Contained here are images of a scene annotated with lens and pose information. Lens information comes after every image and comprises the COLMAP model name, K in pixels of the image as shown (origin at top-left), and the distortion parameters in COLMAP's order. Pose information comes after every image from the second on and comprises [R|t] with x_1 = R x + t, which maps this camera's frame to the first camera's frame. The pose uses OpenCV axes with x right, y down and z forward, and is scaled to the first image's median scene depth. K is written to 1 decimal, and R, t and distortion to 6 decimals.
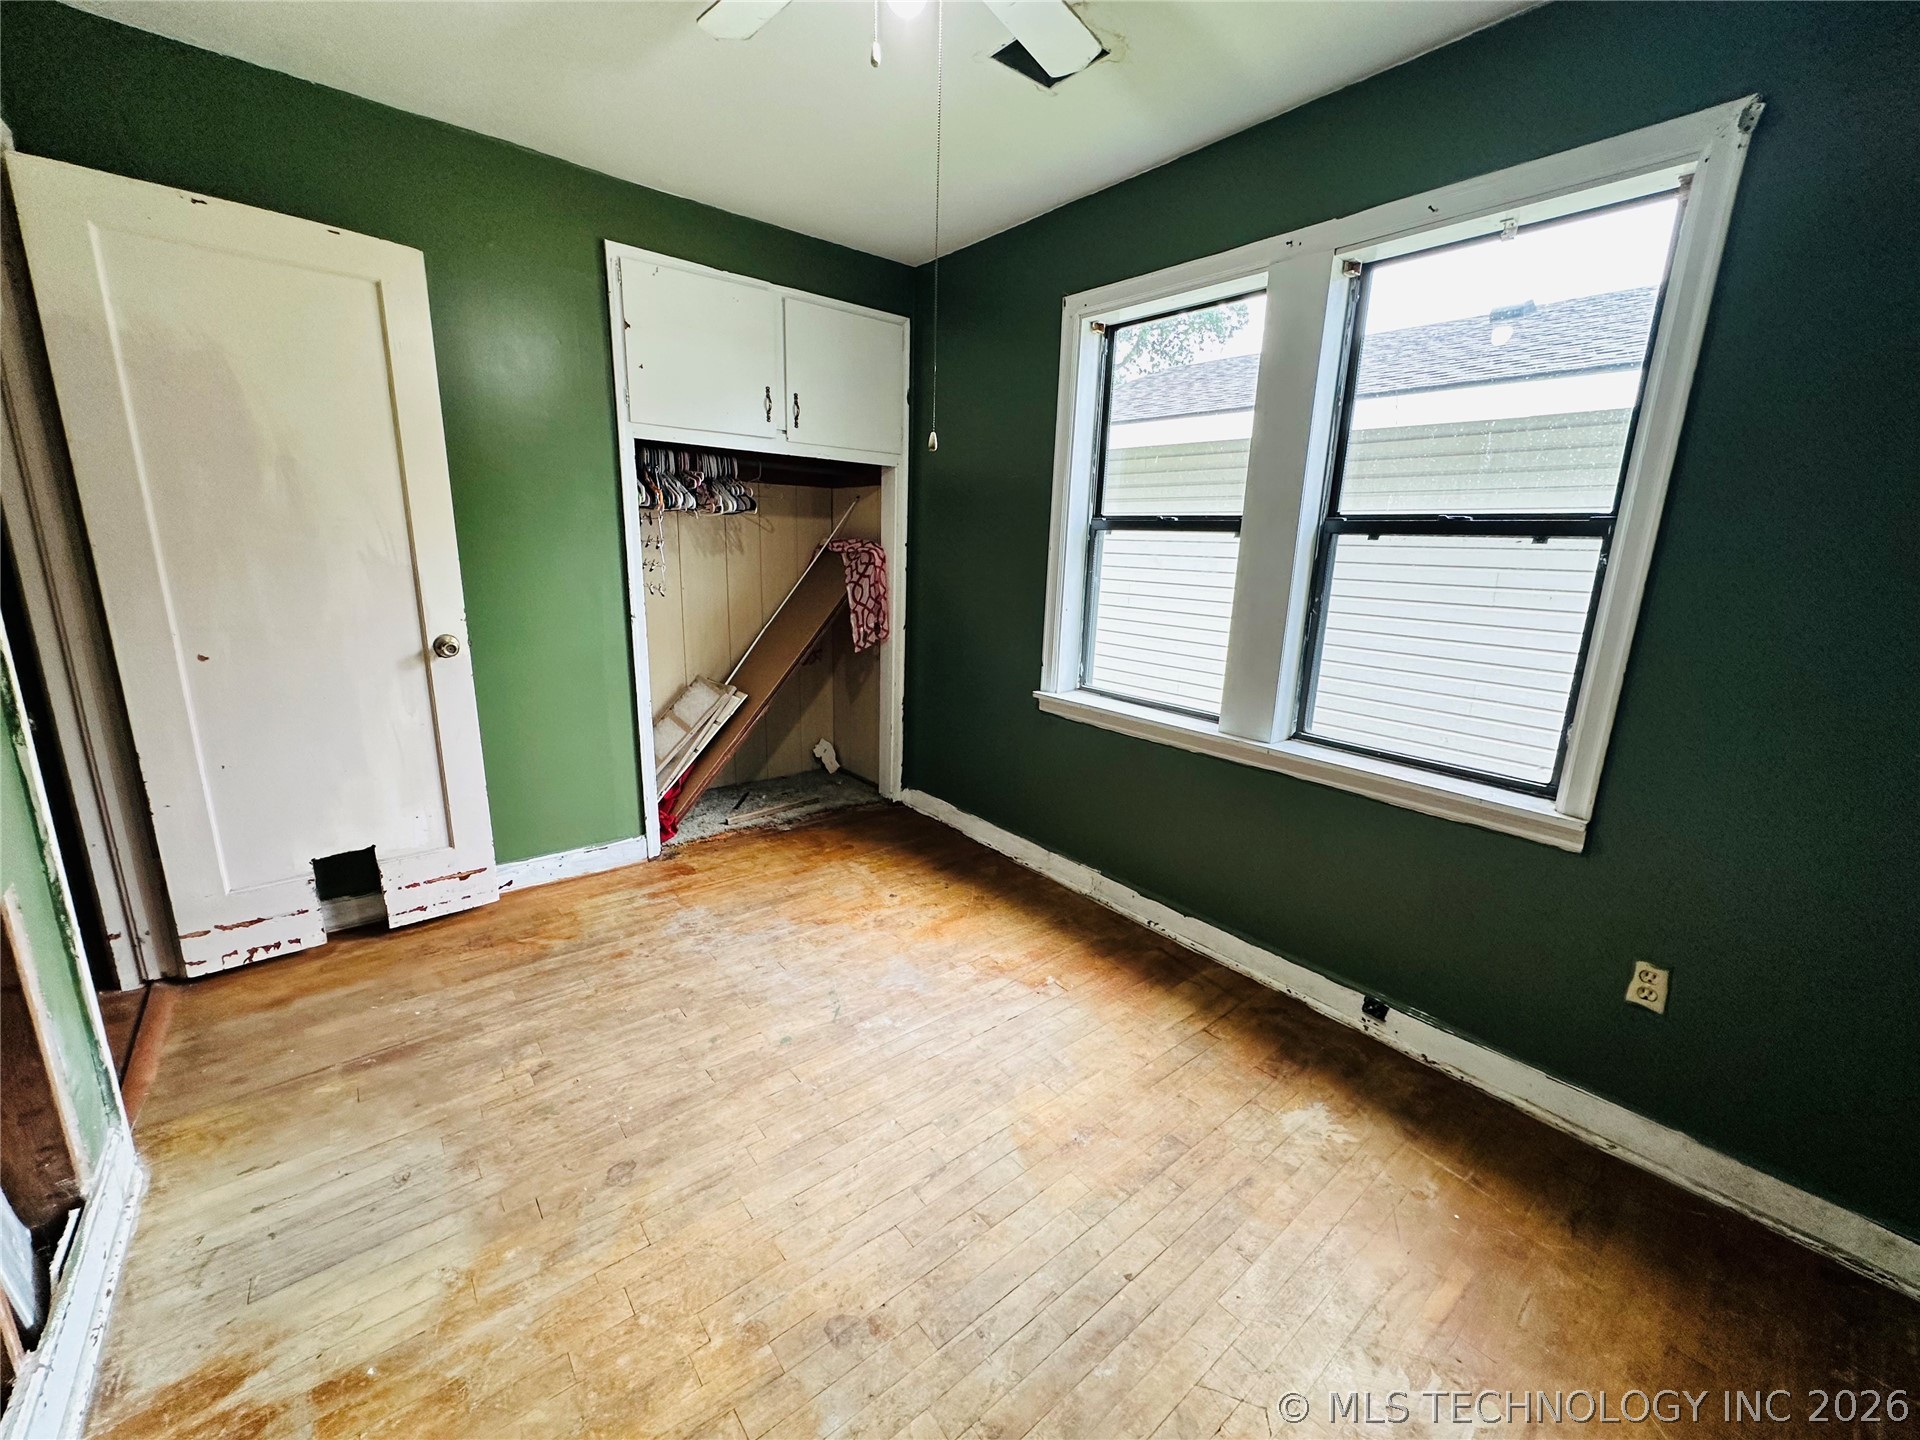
lens RADIAL K [[768.0, 0, 958.9], [0, 768.0, 719.7], [0, 0, 1]] dist [-0.002261, 0.000398]
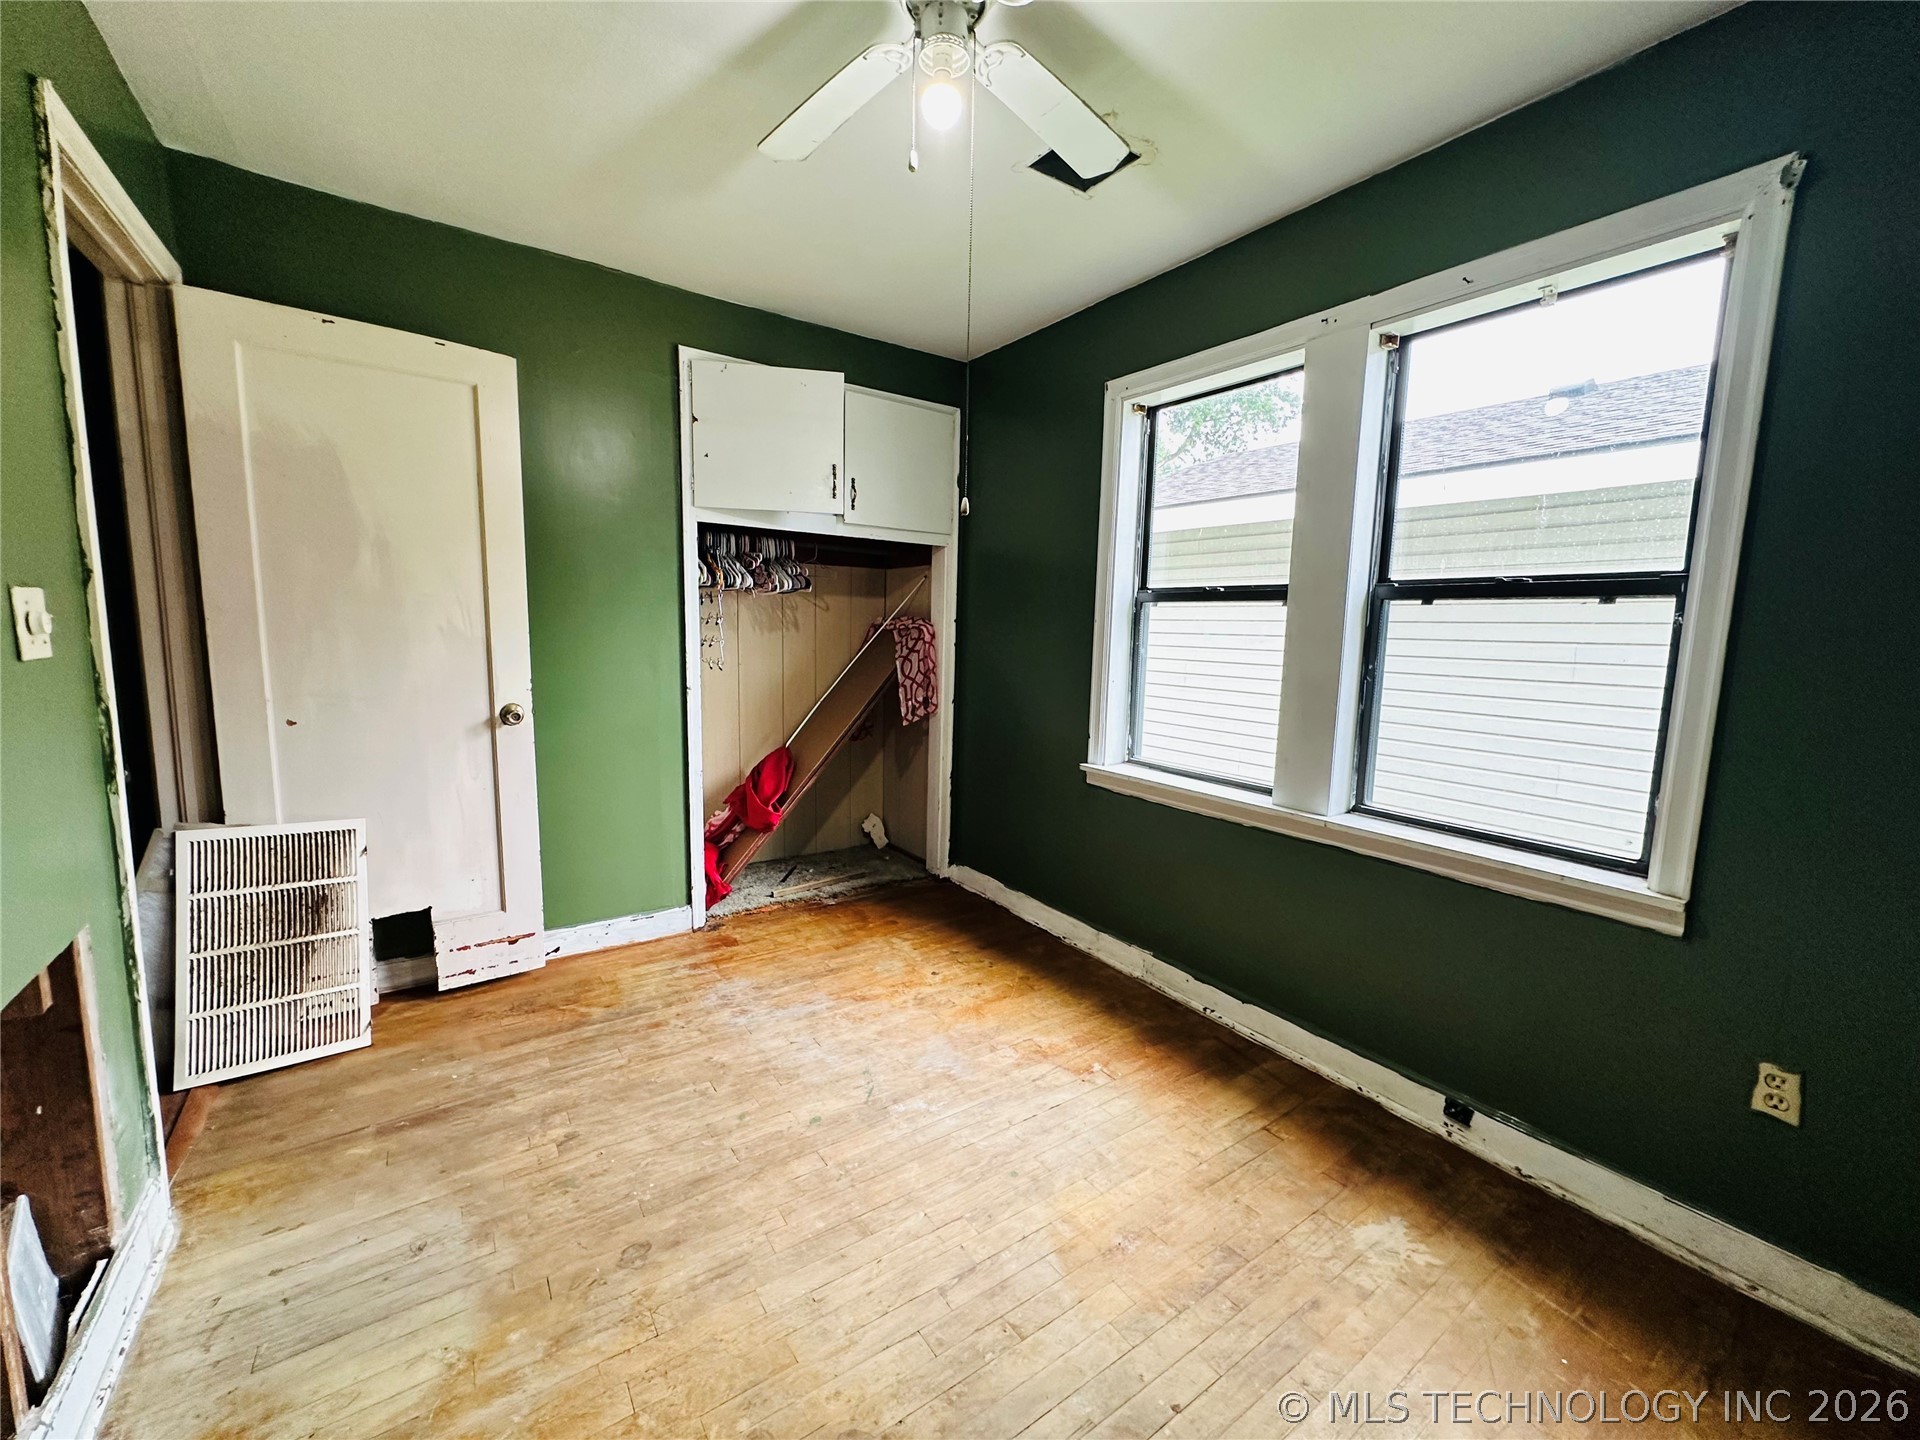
lens RADIAL K [[768.0, 0, 958.9], [0, 768.0, 719.7], [0, 0, 1]] dist [-0.002261, 0.000398]
pose [[0.997019, 0.001628, -0.077138, 0.026979], [-0.010021, 0.994041, -0.108541, 0.023185], [0.076502, 0.108991, 0.991095, 0.010004]]
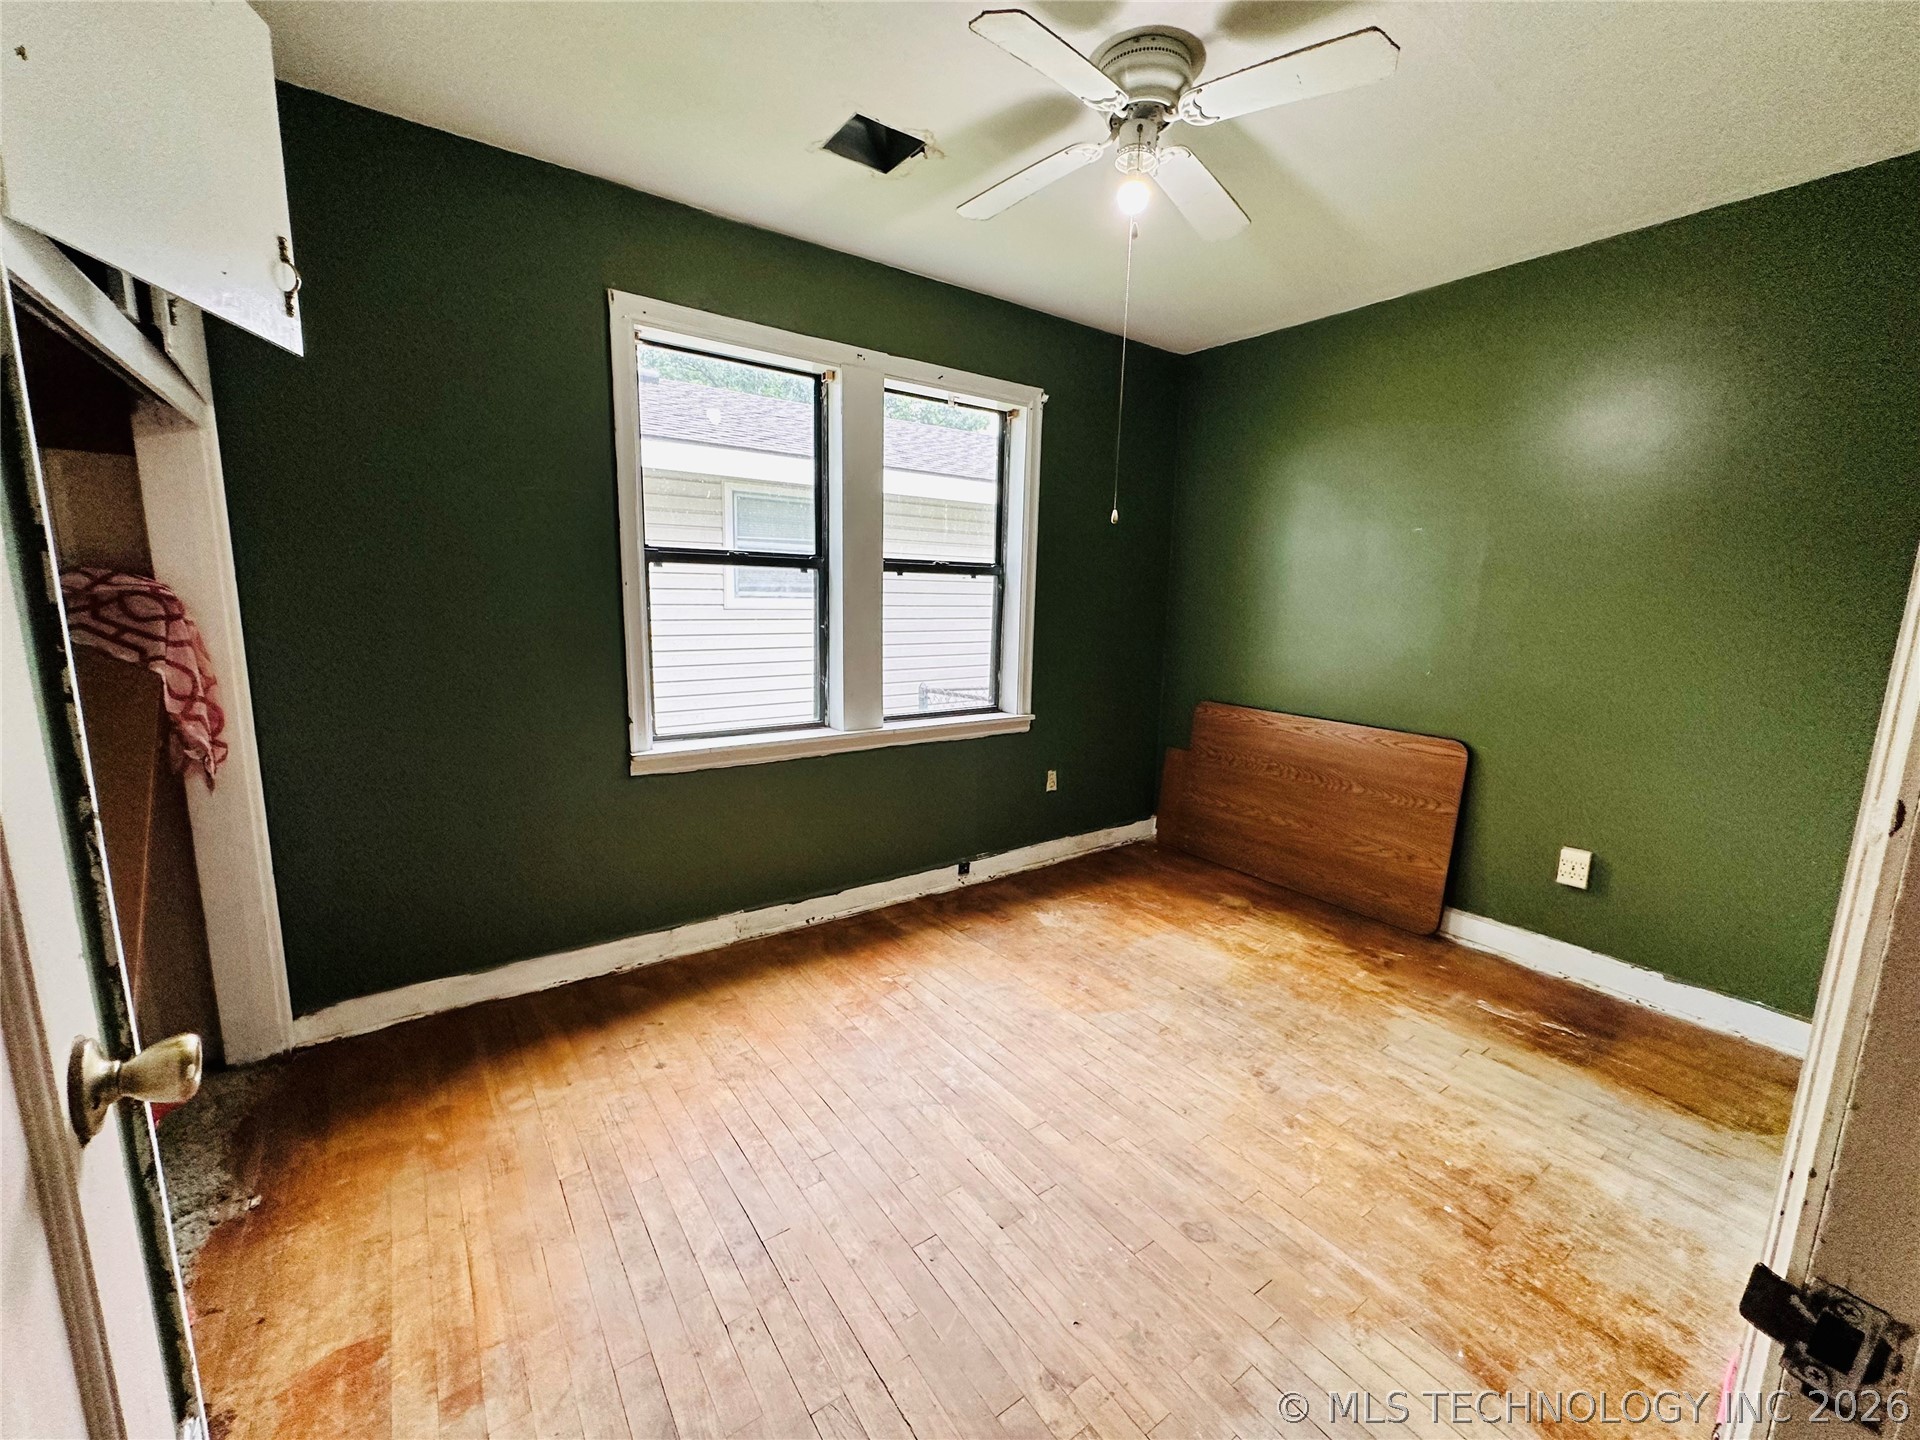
lens RADIAL K [[768.0, 0, 958.9], [0, 768.0, 719.7], [0, 0, 1]] dist [-0.002261, 0.000398]
pose [[0.057443, -0.197213, 0.978676, -1.041095], [0.205567, 0.961625, 0.181712, -0.230631], [-0.976956, 0.190745, 0.095779, 0.868179]]
